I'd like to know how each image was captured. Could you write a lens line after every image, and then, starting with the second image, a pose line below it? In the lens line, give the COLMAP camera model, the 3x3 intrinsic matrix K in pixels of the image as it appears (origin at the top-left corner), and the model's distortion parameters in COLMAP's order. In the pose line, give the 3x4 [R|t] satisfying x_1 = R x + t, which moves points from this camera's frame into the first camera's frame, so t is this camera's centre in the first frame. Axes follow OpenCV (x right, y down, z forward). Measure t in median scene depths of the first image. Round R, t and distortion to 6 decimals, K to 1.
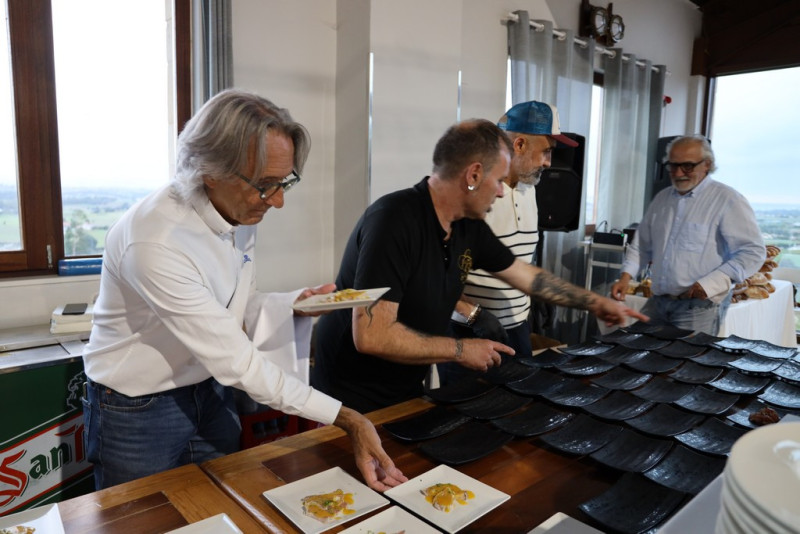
lens RADIAL K [[553.0, 0, 400.0], [0, 553.0, 267.0], [0, 0, 1]] dist [-0.097076, 0.069249]
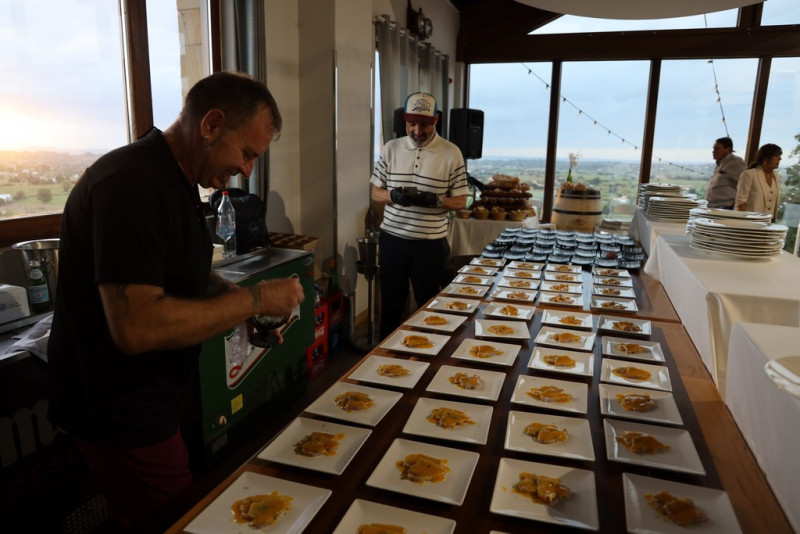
lens RADIAL K [[553.0, 0, 400.0], [0, 553.0, 267.0], [0, 0, 1]] dist [-0.097076, 0.069249]
pose [[0.862795, -0.108897, 0.493687, -0.402941], [0.067899, 0.992639, 0.100292, 0.013887], [-0.500974, -0.053011, 0.863837, -0.183247]]
